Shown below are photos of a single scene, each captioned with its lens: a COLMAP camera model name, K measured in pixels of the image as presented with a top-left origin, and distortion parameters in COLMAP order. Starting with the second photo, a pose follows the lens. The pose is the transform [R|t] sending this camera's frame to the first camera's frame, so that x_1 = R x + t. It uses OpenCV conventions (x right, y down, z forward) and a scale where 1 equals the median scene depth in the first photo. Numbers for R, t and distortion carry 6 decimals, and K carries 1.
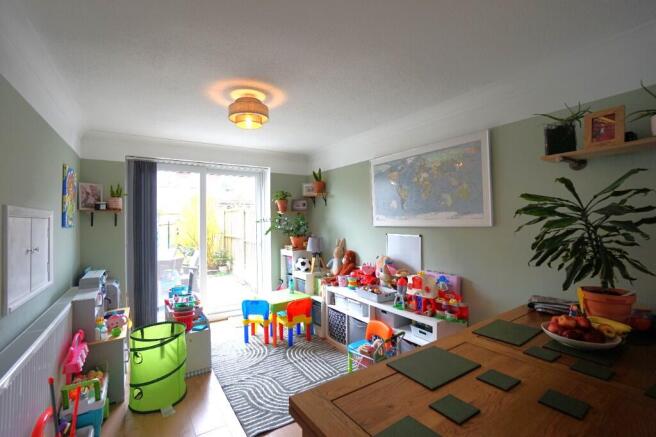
lens RADIAL K [[290.6, 0, 329.8], [0, 290.6, 216.7], [0, 0, 1]] dist [-0.045460, 0.006341]
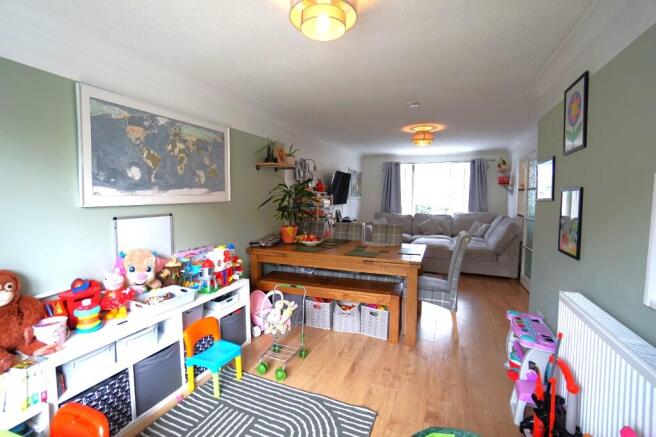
lens RADIAL K [[290.6, 0, 325.7], [0, 290.6, 203.6], [0, 0, 1]] dist [-0.045460, 0.006341]
pose [[-0.547124, -0.025058, 0.836677, -0.707532], [-0.017382, 0.999676, 0.018574, 0.011103], [-0.836871, -0.004381, -0.547382, 1.181093]]
